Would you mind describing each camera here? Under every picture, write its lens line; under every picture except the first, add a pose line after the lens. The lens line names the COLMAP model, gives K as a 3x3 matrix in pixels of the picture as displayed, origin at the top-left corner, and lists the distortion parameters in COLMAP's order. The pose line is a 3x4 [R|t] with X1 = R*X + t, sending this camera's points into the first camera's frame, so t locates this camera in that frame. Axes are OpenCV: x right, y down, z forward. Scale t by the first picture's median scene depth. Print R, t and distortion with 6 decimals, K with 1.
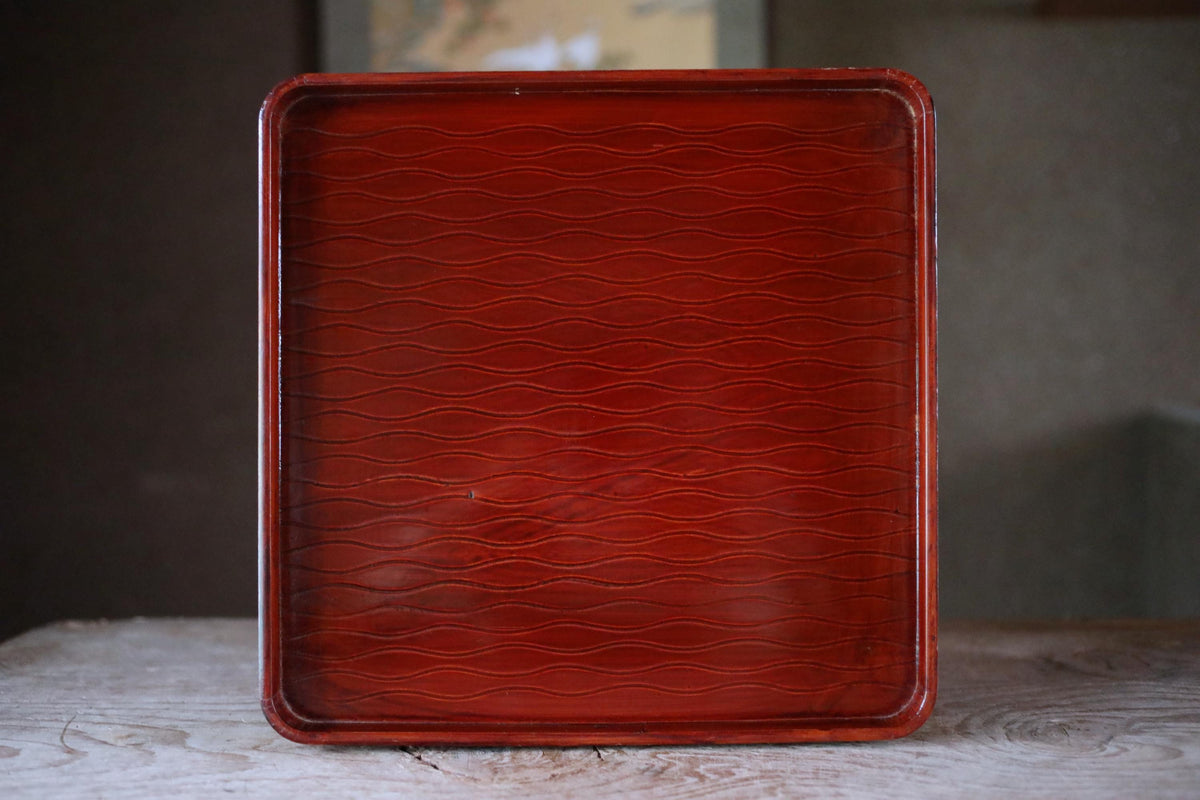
lens RADIAL K [[1788.7, 0, 600.0], [0, 1788.7, 400.0], [0, 0, 1]] dist [0.005177, 0.126338]
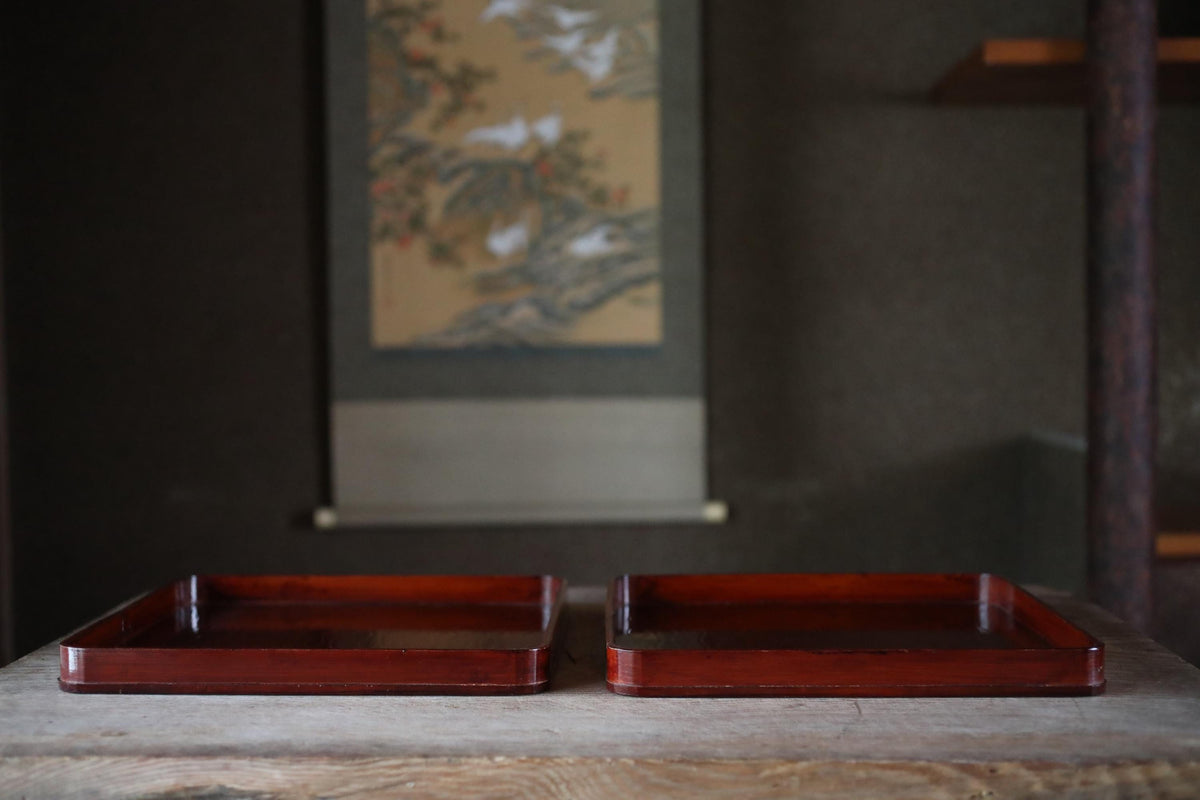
lens RADIAL K [[1788.7, 0, 600.0], [0, 1788.7, 400.0], [0, 0, 1]] dist [0.005177, 0.126338]
pose [[0.999597, 0.003787, 0.028148, -0.020746], [-0.003380, 0.999889, -0.014493, 0.003286], [-0.028200, 0.014392, 0.999499, -0.482512]]
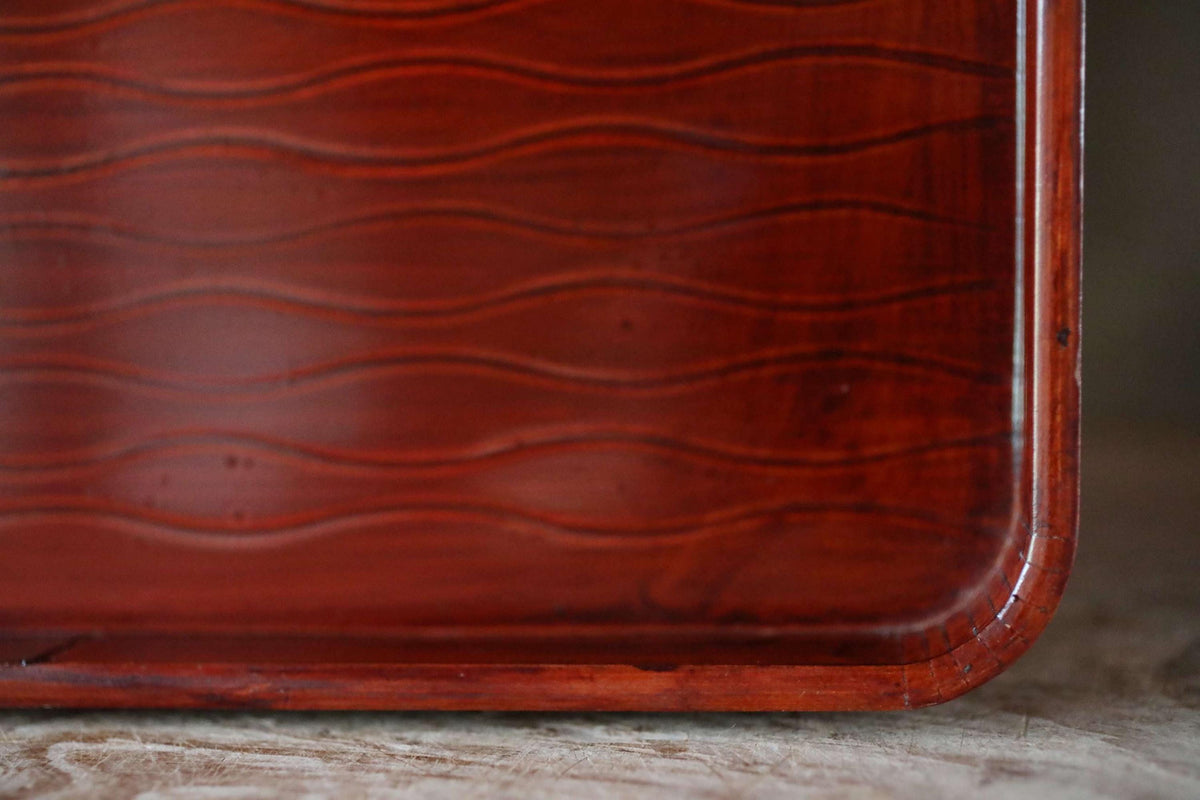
lens RADIAL K [[1840.7, 0, 600.0], [0, 1840.7, 400.0], [0, 0, 1]] dist [-0.002020, 0.164531]
pose [[0.990622, 0.003017, -0.136601, 0.155502], [0.002766, 0.999109, 0.042122, 0.131204], [0.136606, -0.042105, 0.989730, 0.720801]]
